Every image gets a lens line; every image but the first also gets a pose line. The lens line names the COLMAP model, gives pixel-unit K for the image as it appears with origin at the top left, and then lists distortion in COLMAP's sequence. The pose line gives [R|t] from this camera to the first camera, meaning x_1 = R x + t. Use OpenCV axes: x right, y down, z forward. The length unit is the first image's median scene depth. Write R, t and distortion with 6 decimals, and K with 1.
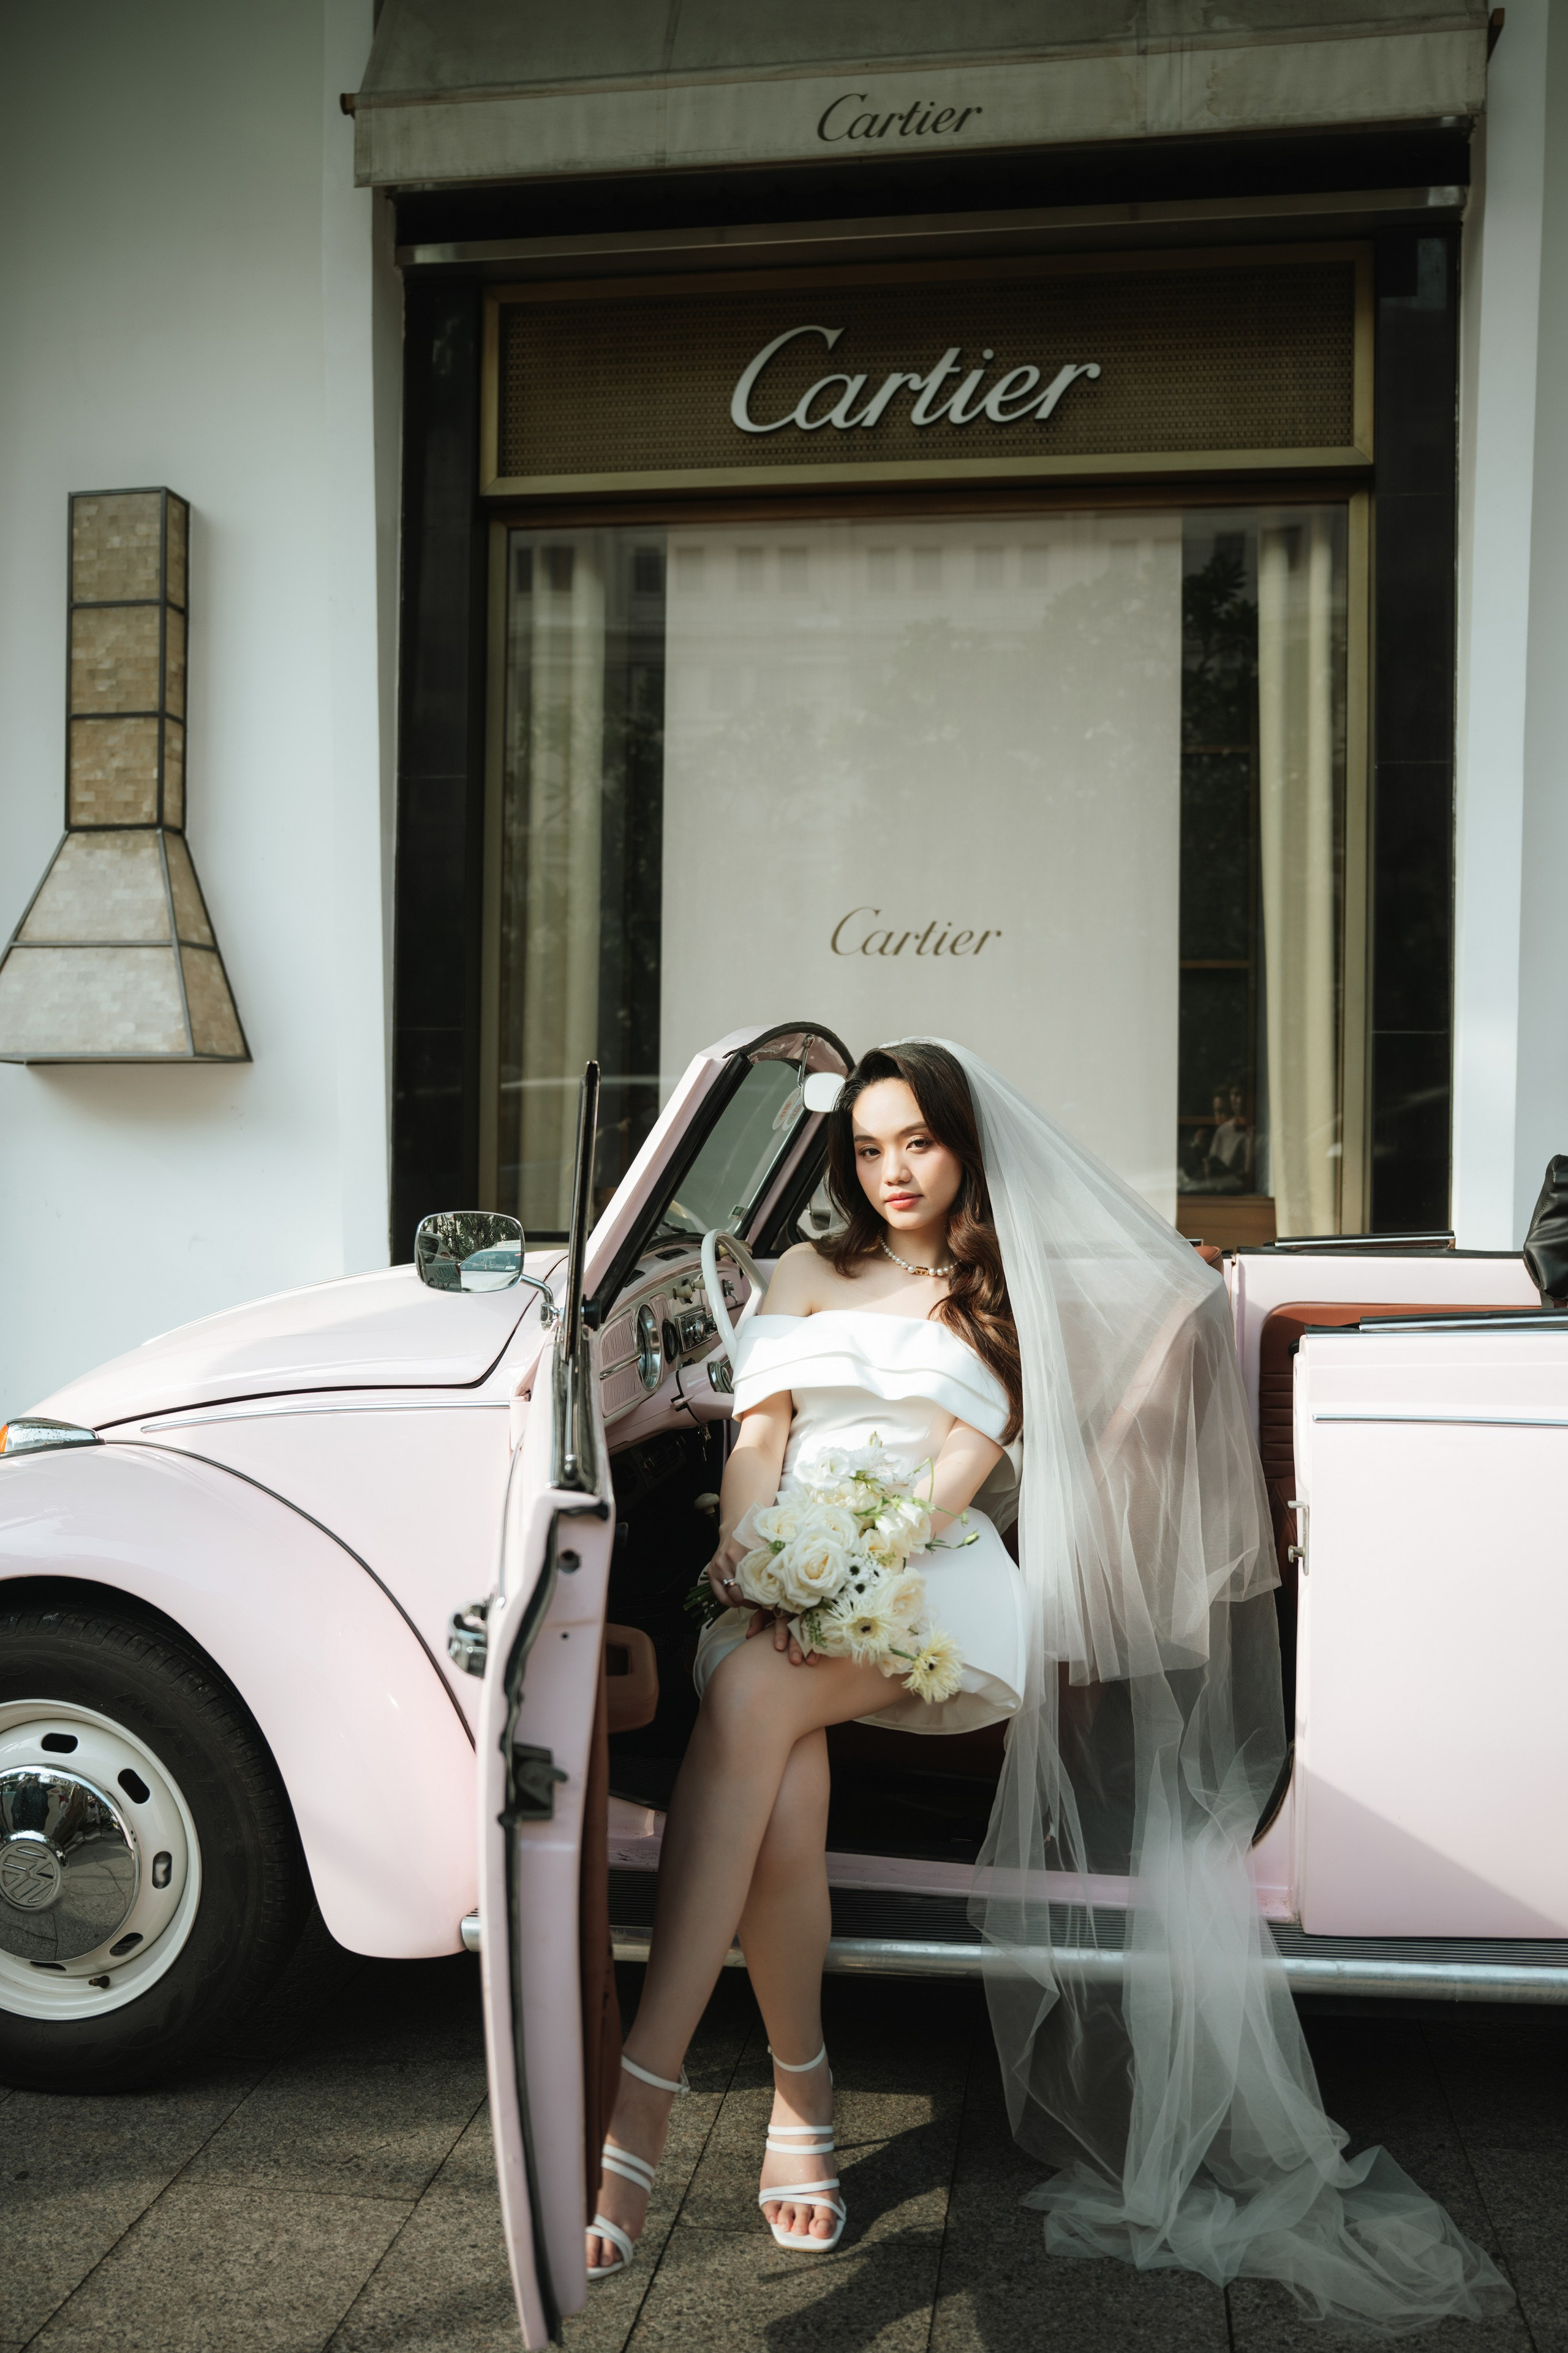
lens RADIAL K [[1943.8, 0, 809.5], [0, 1943.8, 1160.7], [0, 0, 1]] dist [-0.068635, 0.075966]
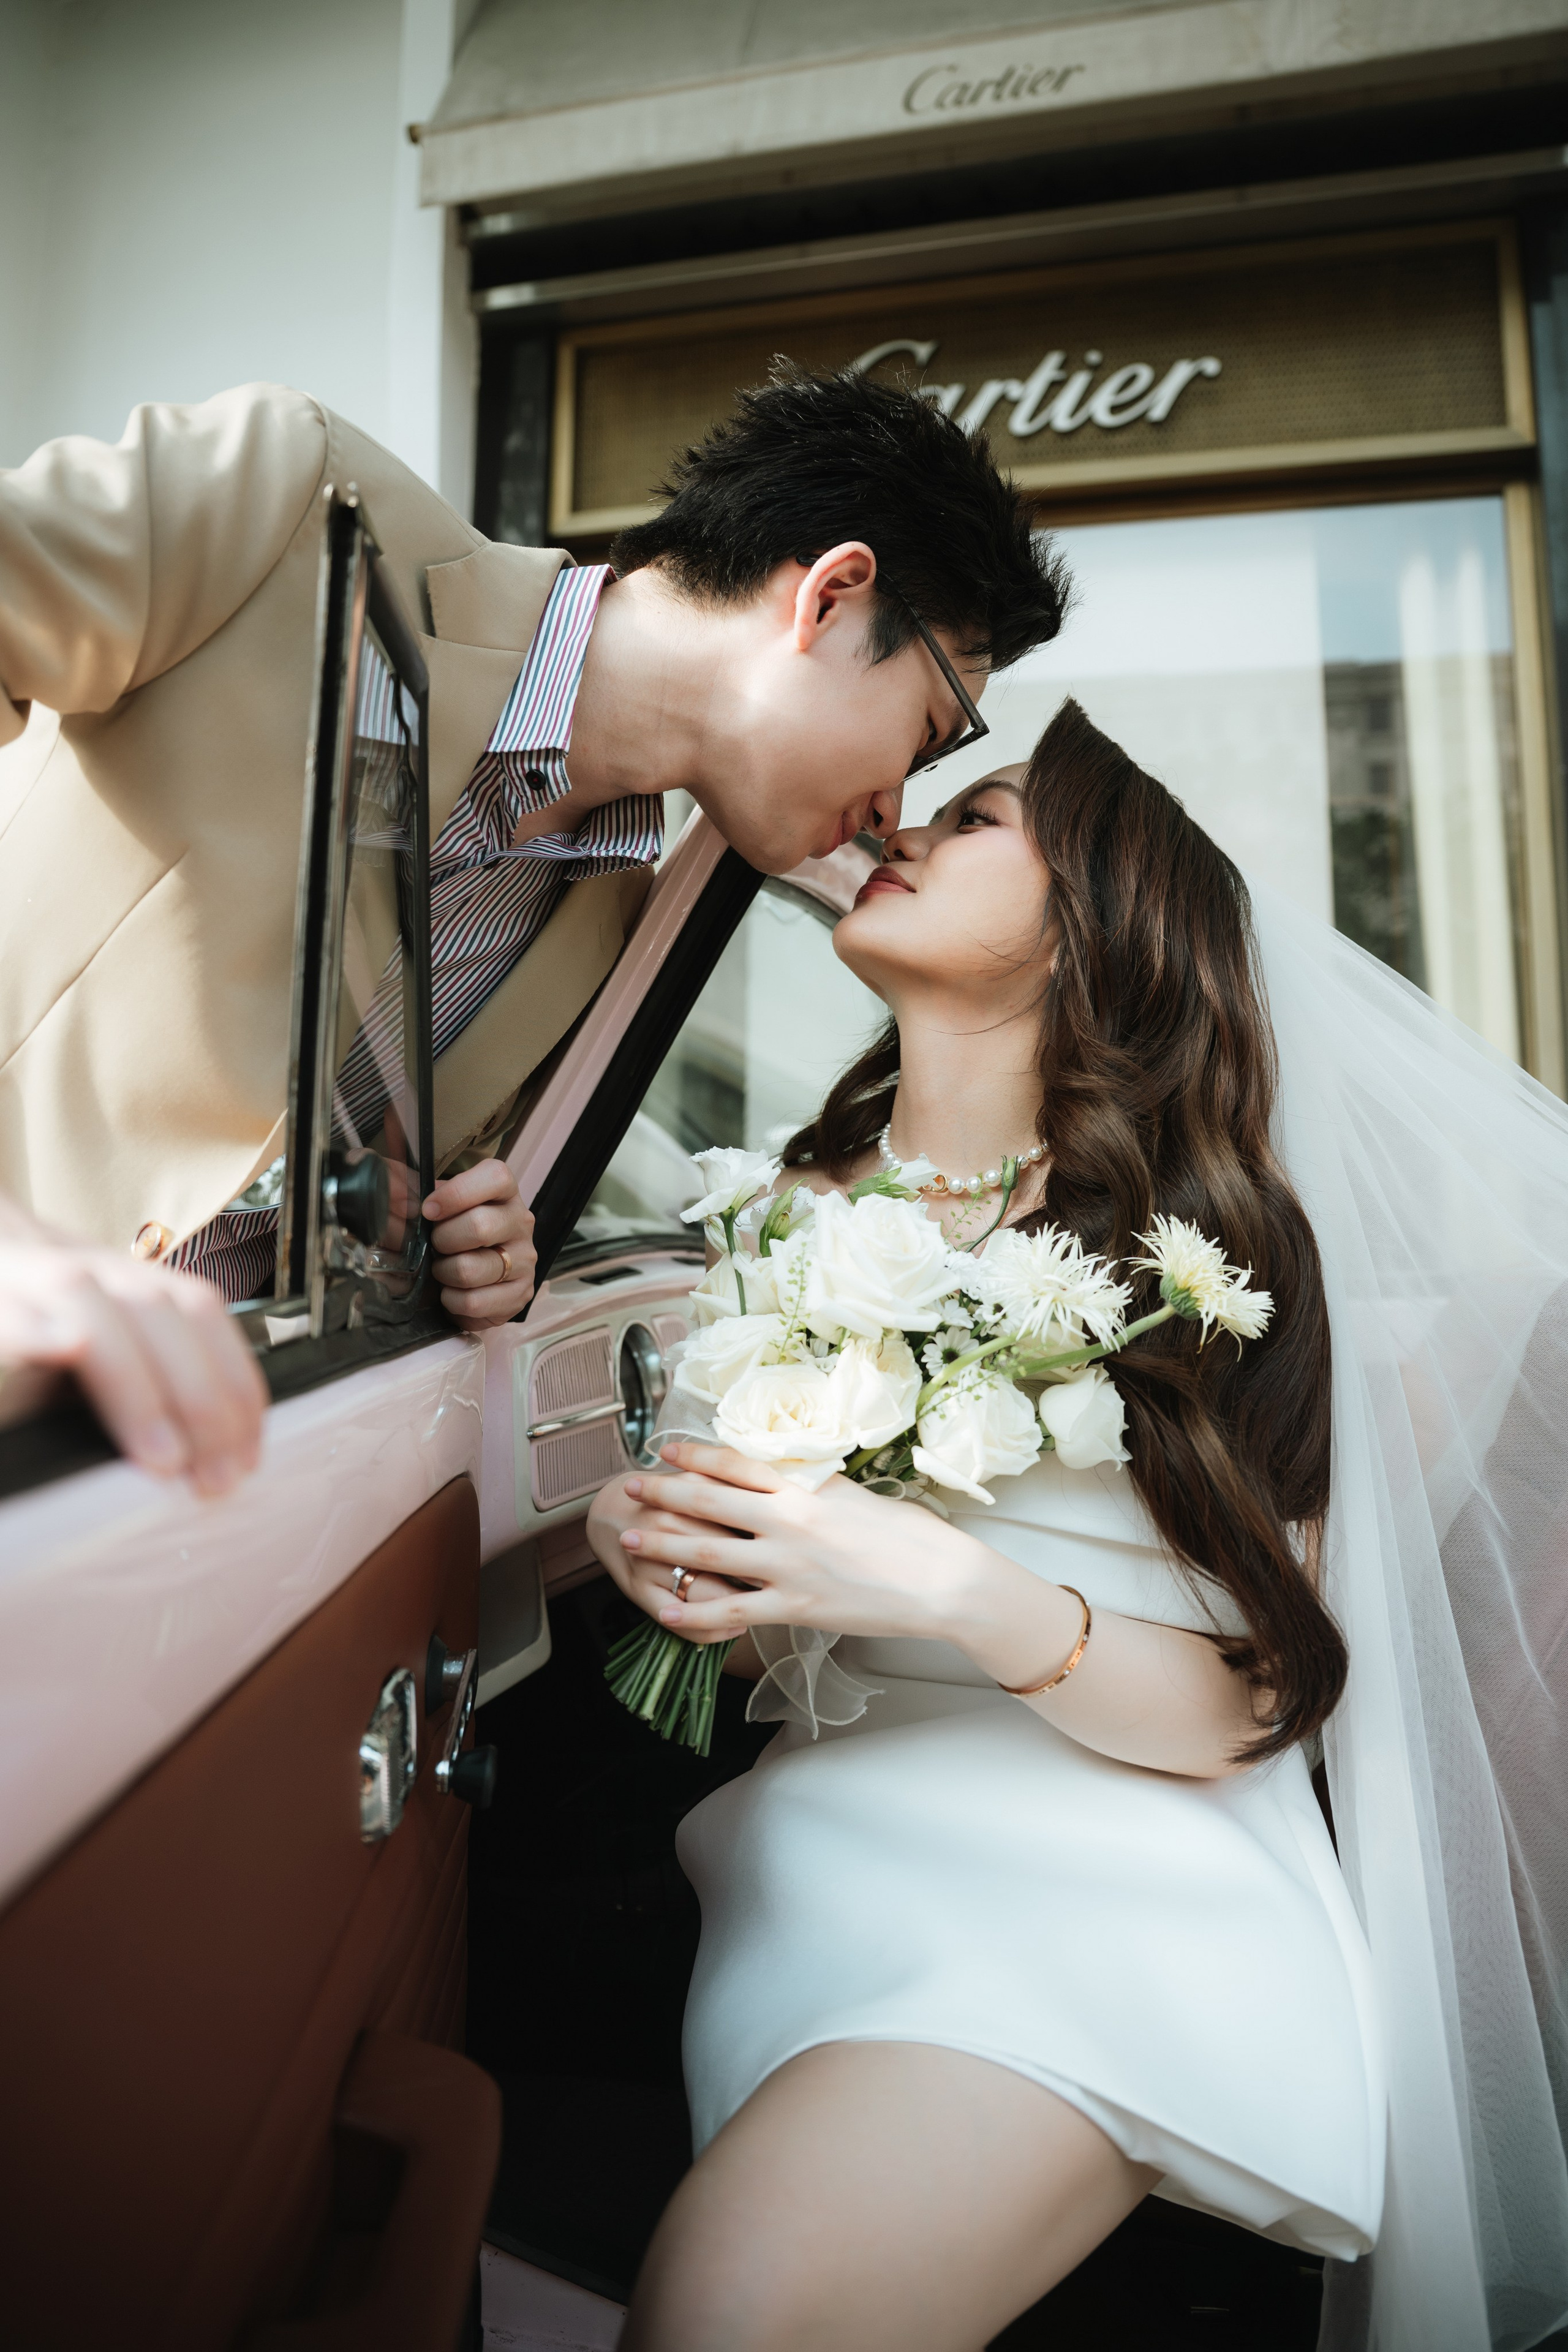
lens RADIAL K [[1583.3, 0, 761.6], [0, 1583.3, 1115.7], [0, 0, 1]] dist [-0.091634, 0.023308]
pose [[0.995680, -0.011018, -0.092191, -0.001326], [0.000235, 0.993229, -0.116170, 0.027702], [0.092847, 0.115646, 0.988942, 0.294546]]
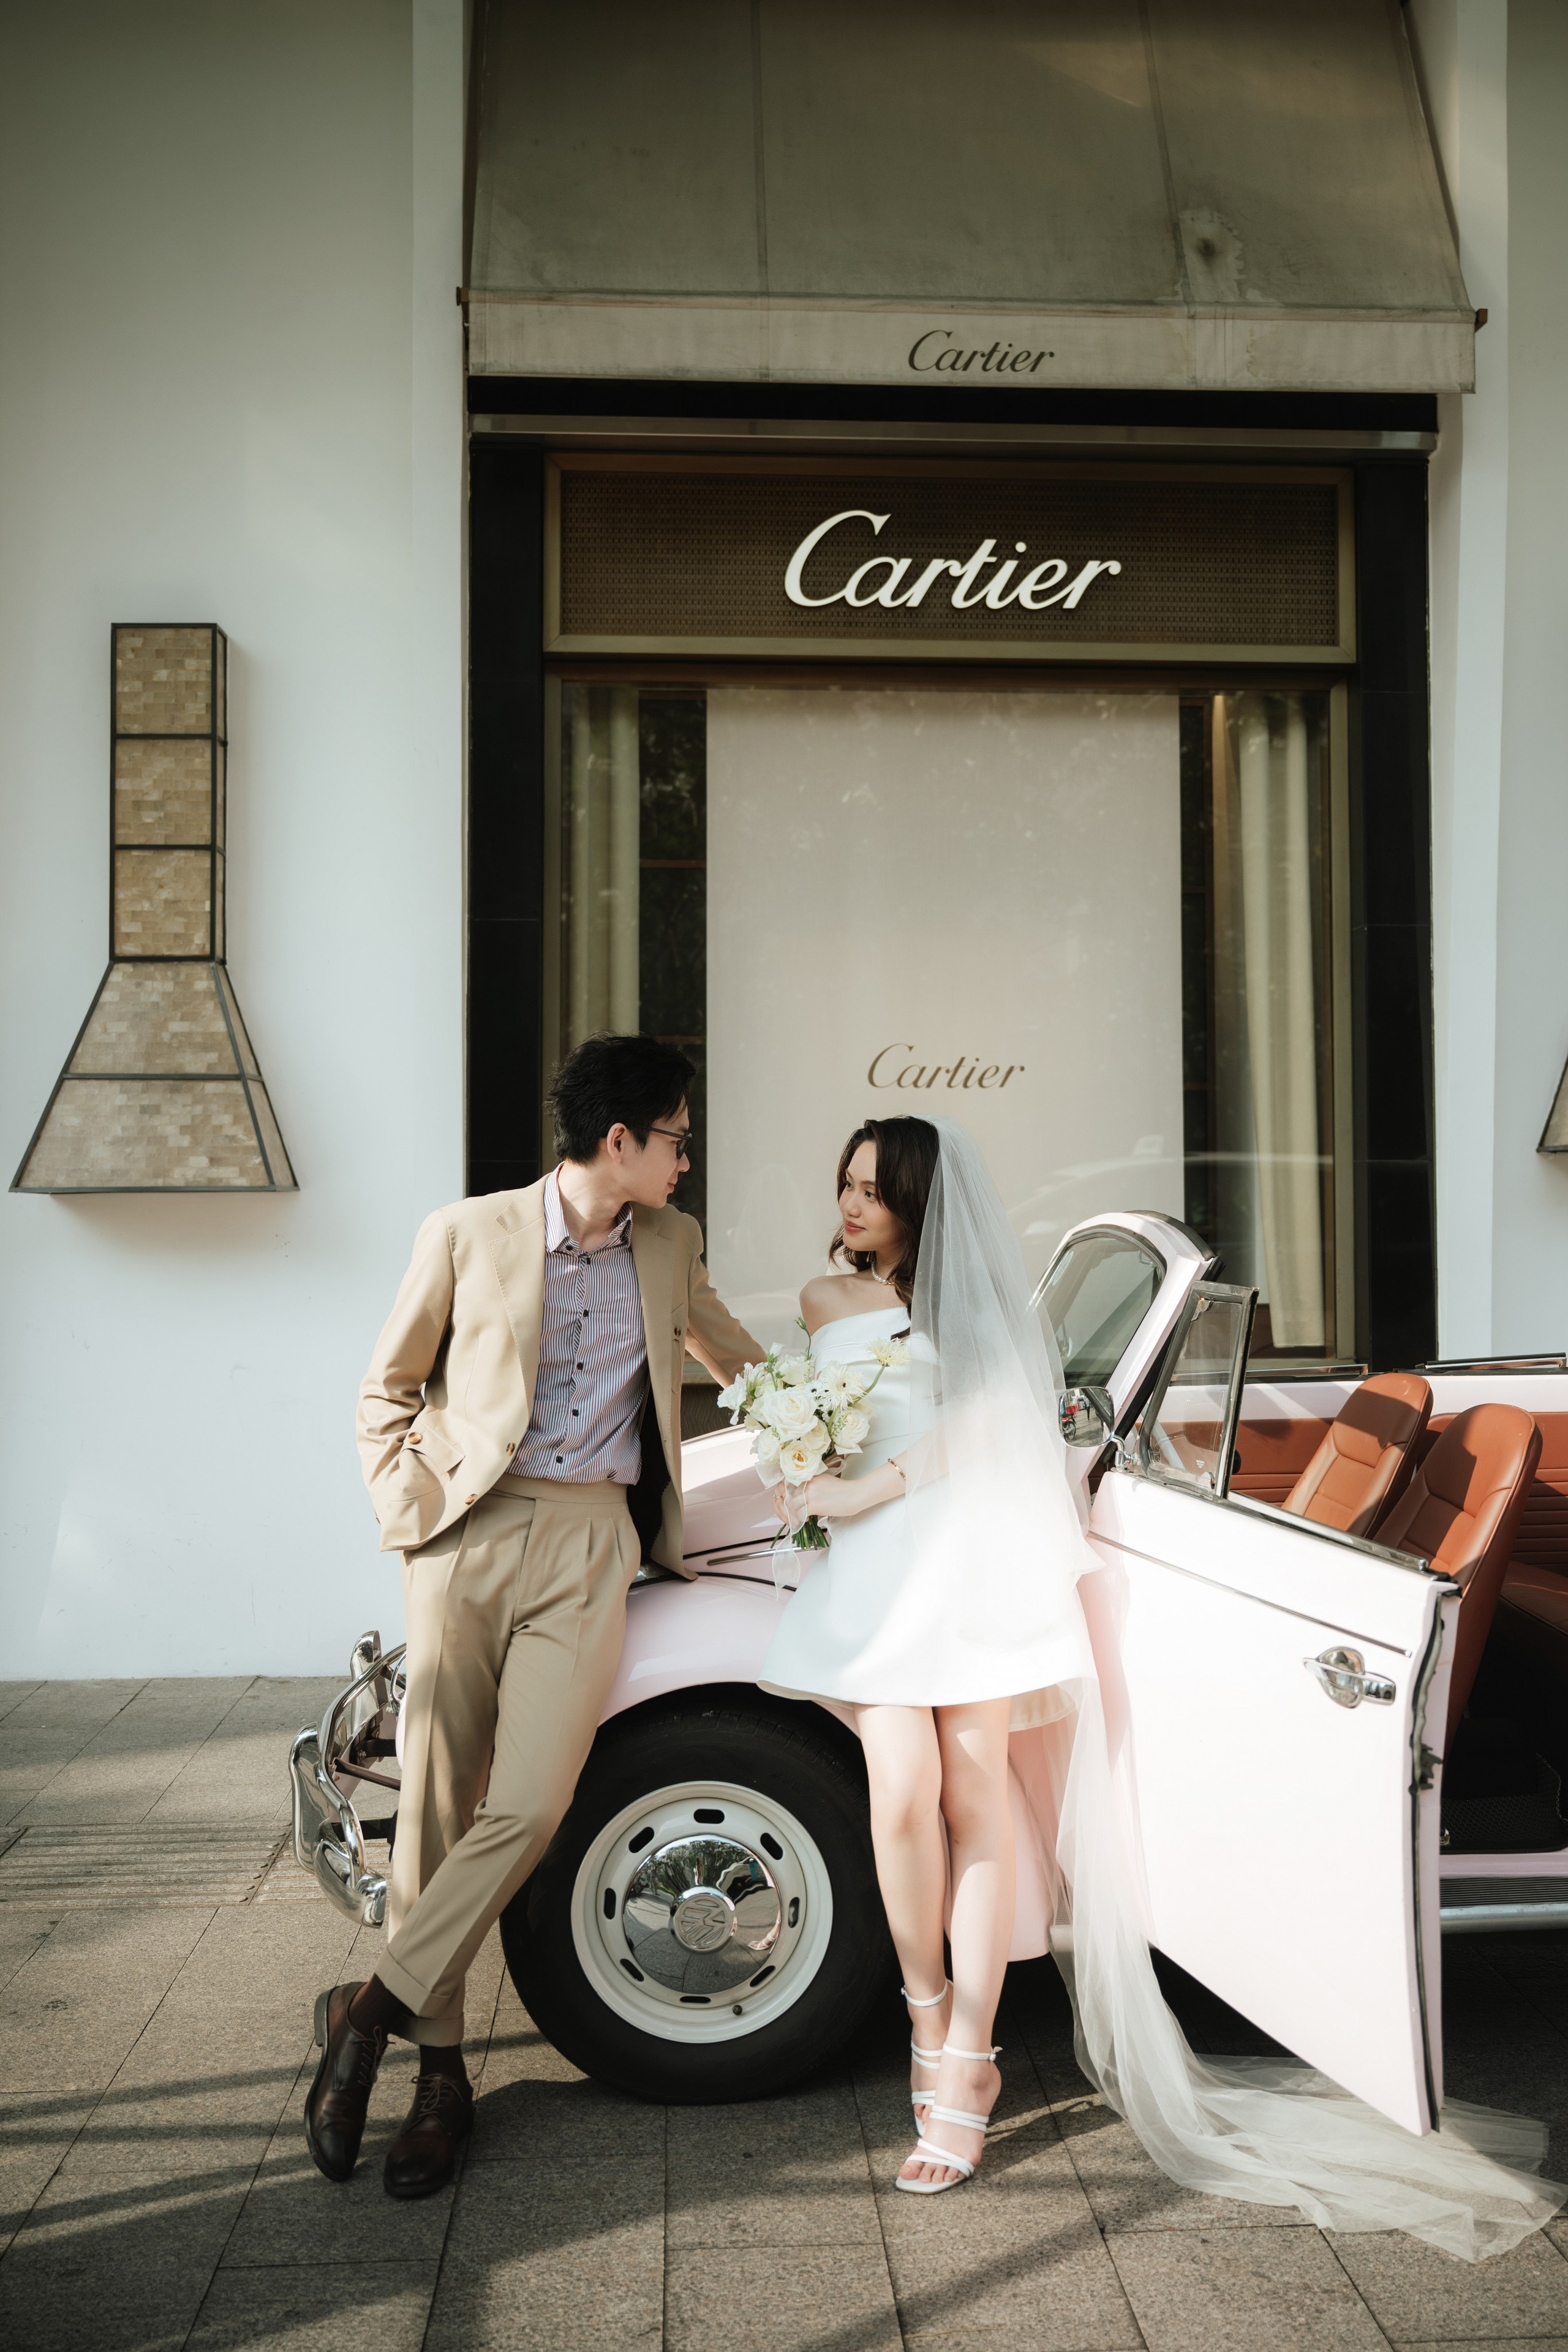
lens RADIAL K [[2223.8, 0, 795.3], [0, 2223.8, 1106.4], [0, 0, 1]] dist [-0.016810, 0.000000]
pose [[0.979772, -0.004141, 0.200075, -0.289802], [0.013407, 0.998898, -0.044980, -0.042734], [-0.199668, 0.046753, 0.978748, -0.206881]]
